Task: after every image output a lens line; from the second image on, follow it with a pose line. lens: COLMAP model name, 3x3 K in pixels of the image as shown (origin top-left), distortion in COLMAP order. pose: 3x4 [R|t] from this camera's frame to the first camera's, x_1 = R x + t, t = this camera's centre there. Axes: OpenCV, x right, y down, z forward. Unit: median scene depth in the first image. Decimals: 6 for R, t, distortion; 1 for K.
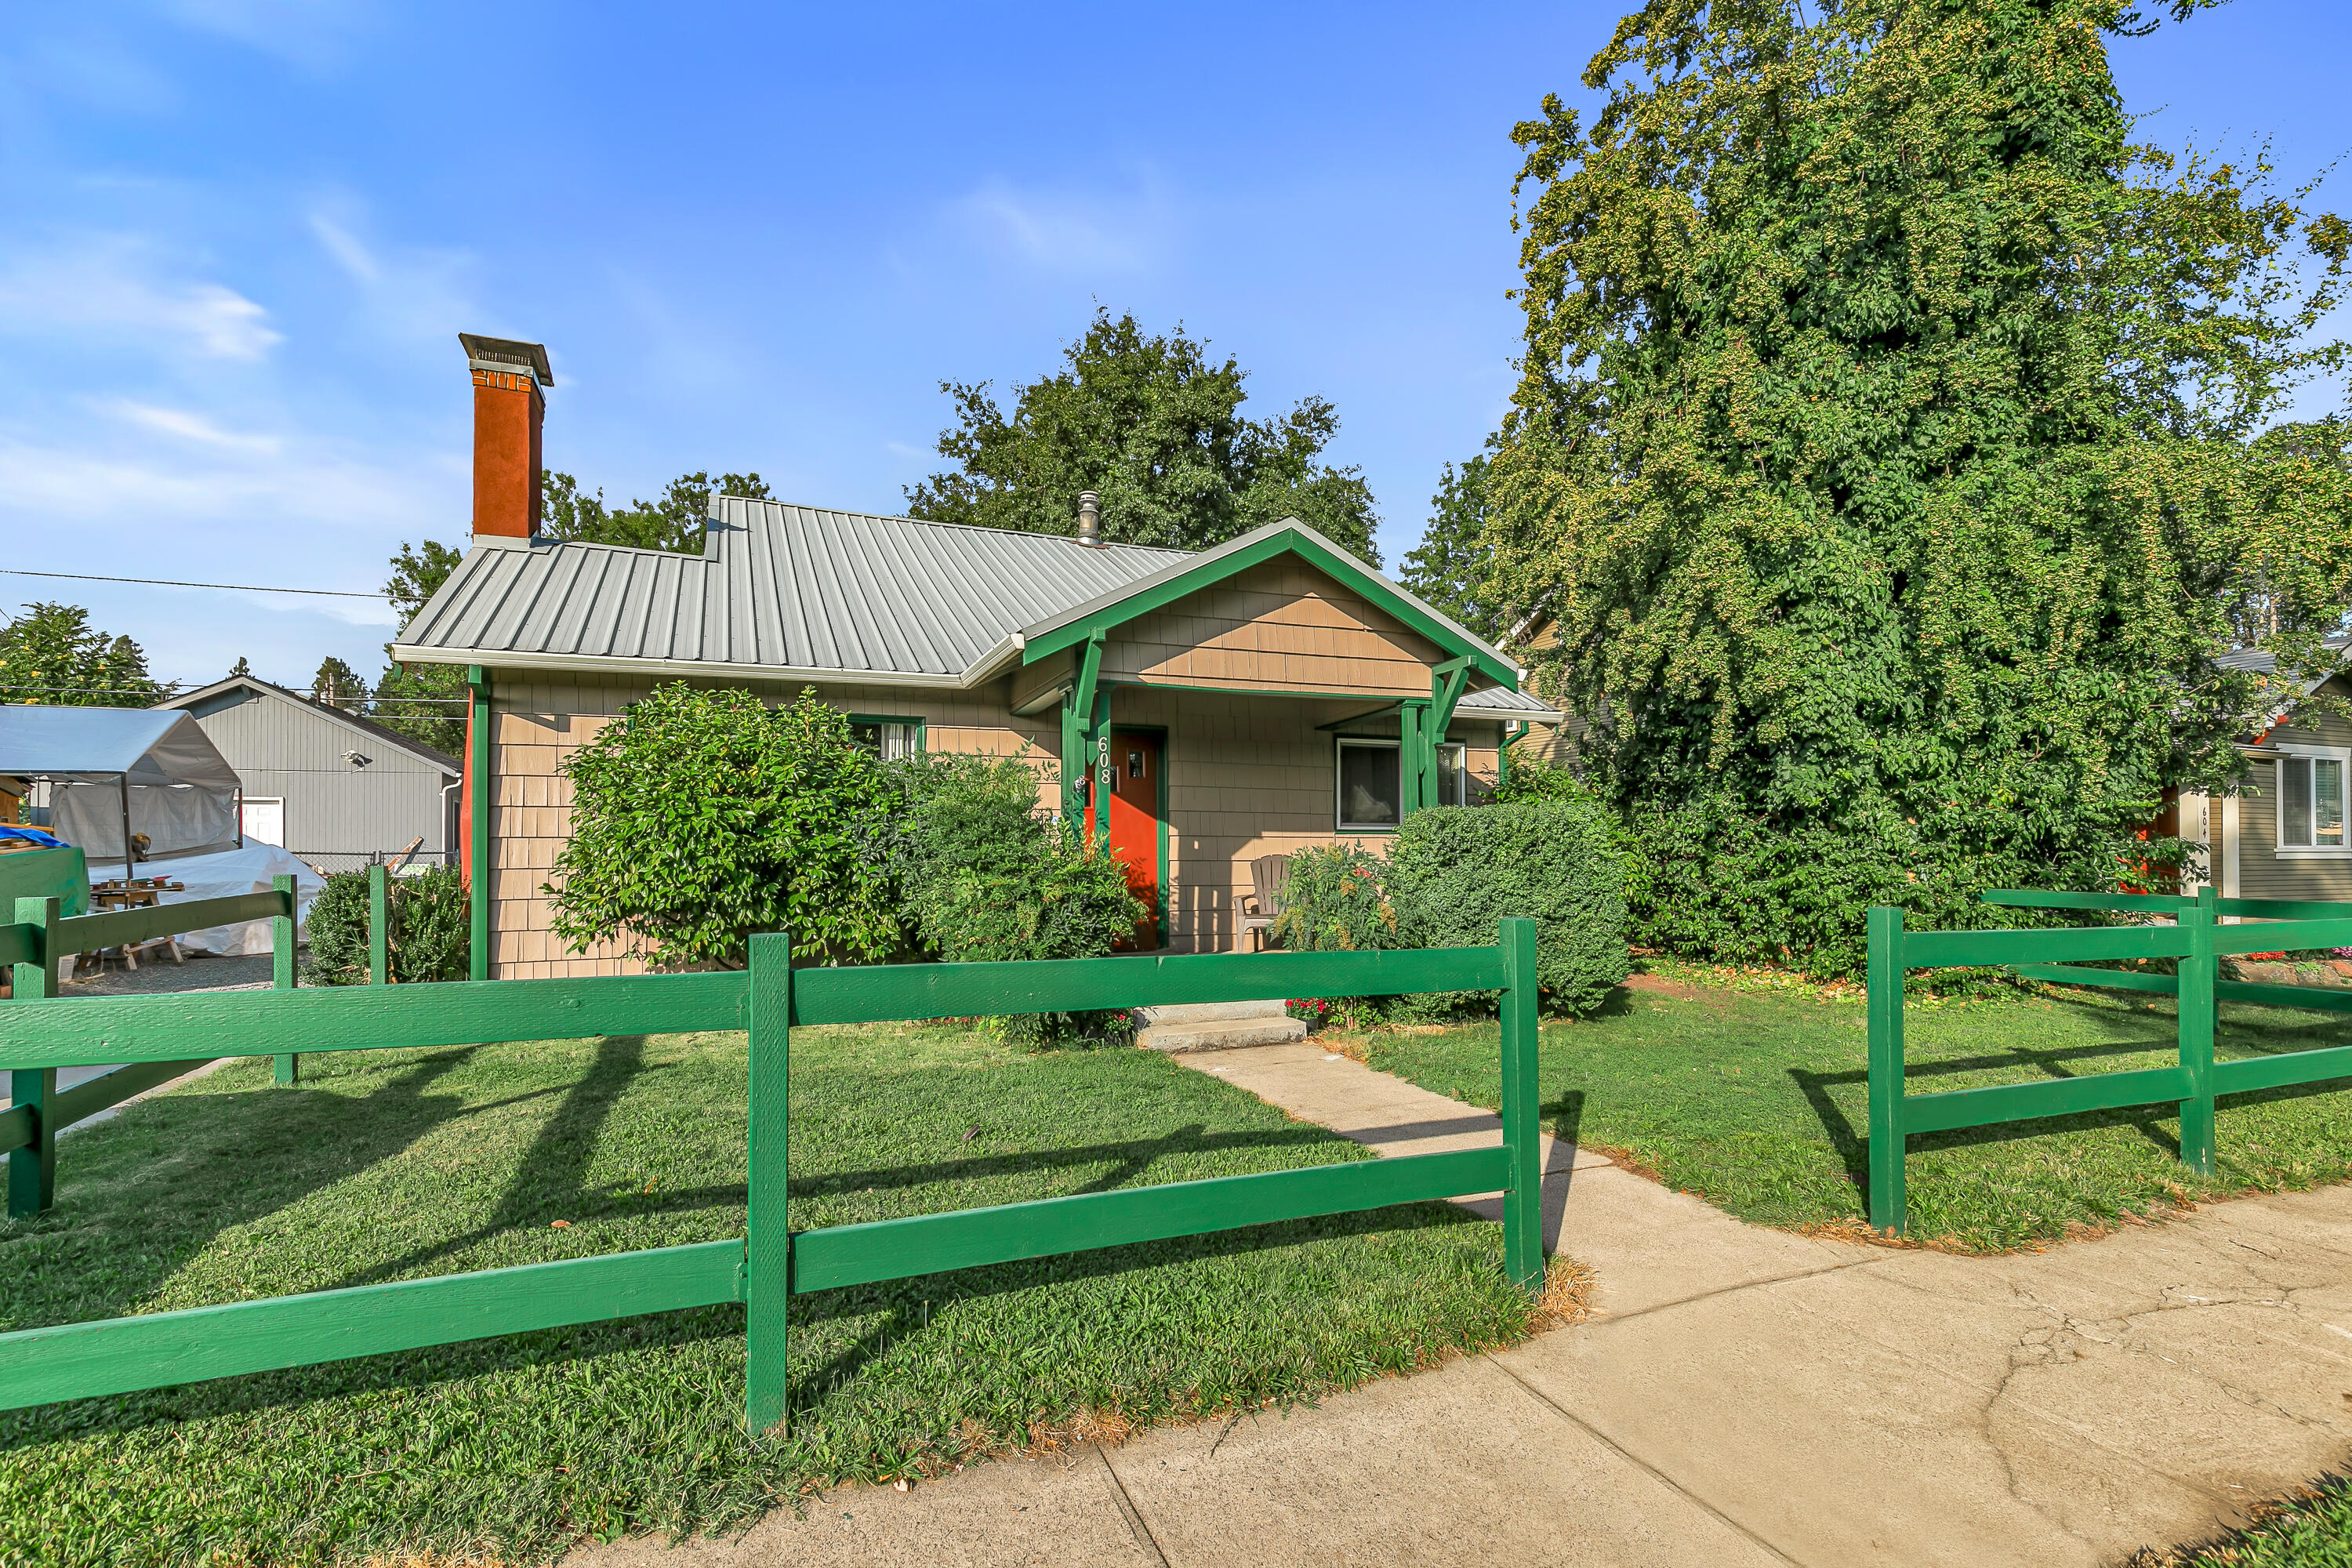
lens RADIAL K [[1073.3, 0, 1177.4], [0, 1073.3, 808.7], [0, 0, 1]] dist [-0.000214, 0.000391]
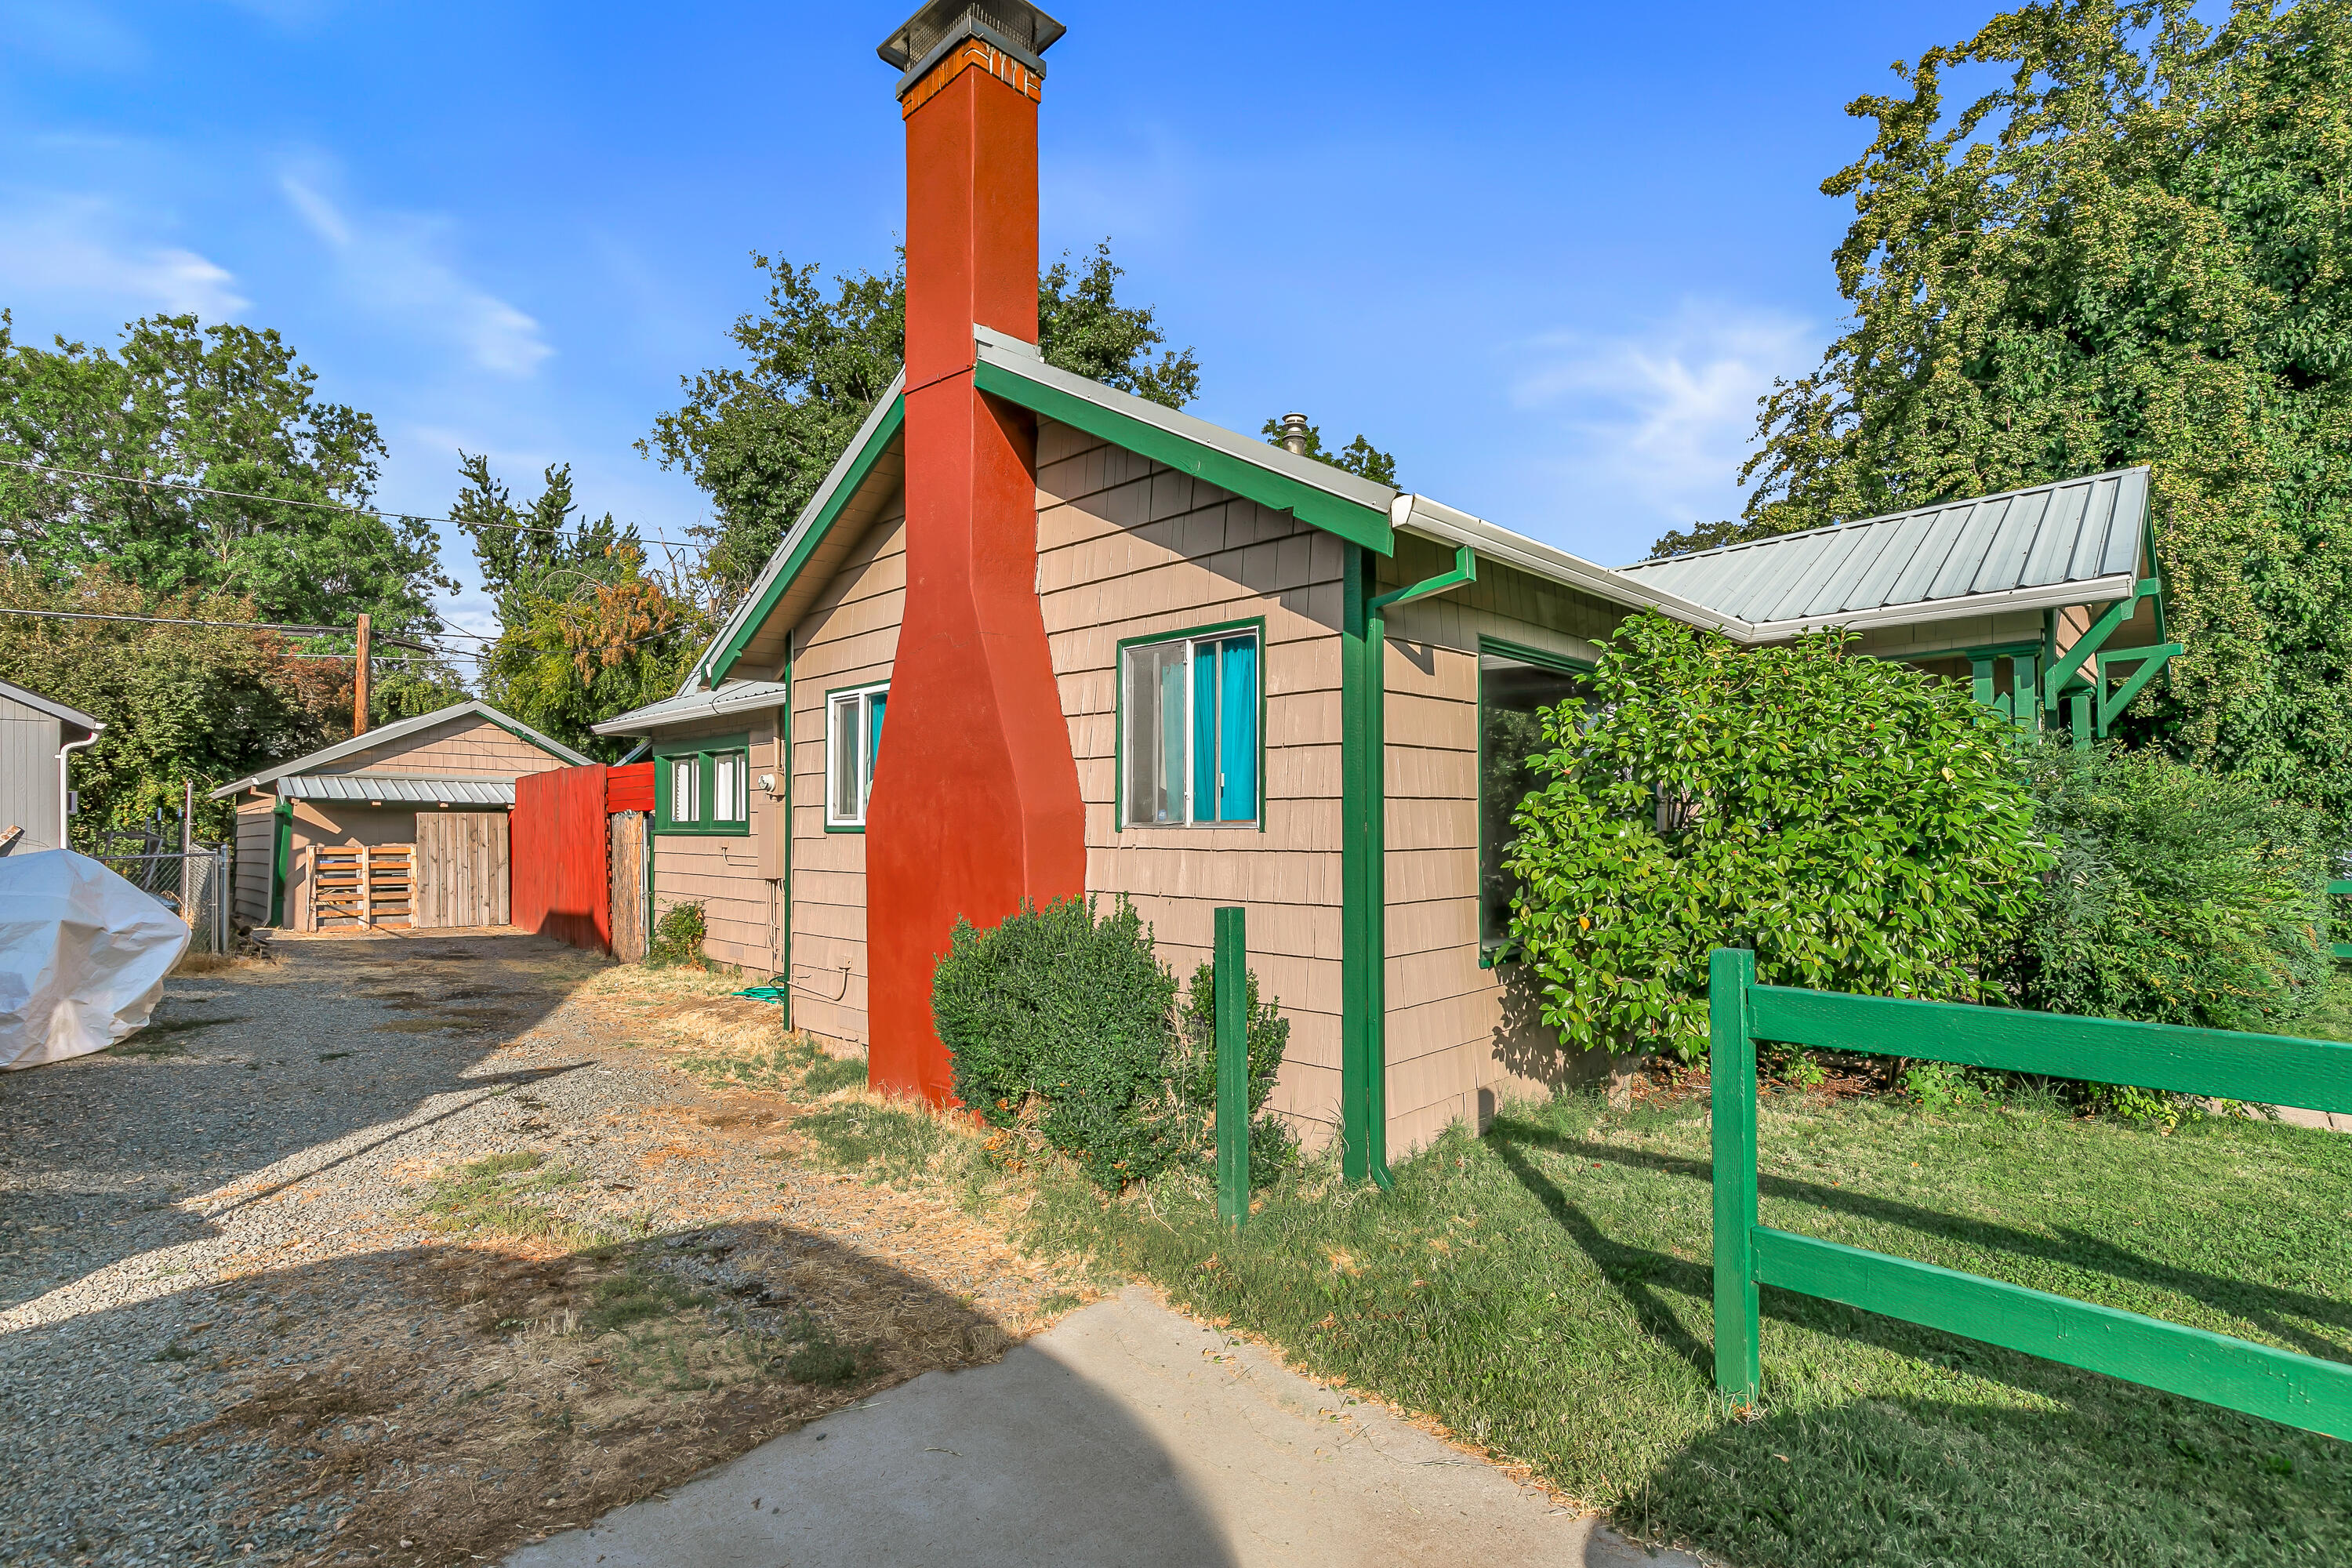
lens RADIAL K [[1073.3, 0, 1177.4], [0, 1073.3, 808.7], [0, 0, 1]] dist [-0.000214, 0.000391]
pose [[0.918237, 0.004522, 0.396005, -0.236213], [-0.012428, 0.999771, 0.017401, -0.001291], [-0.395836, -0.020900, 0.918083, 0.126475]]
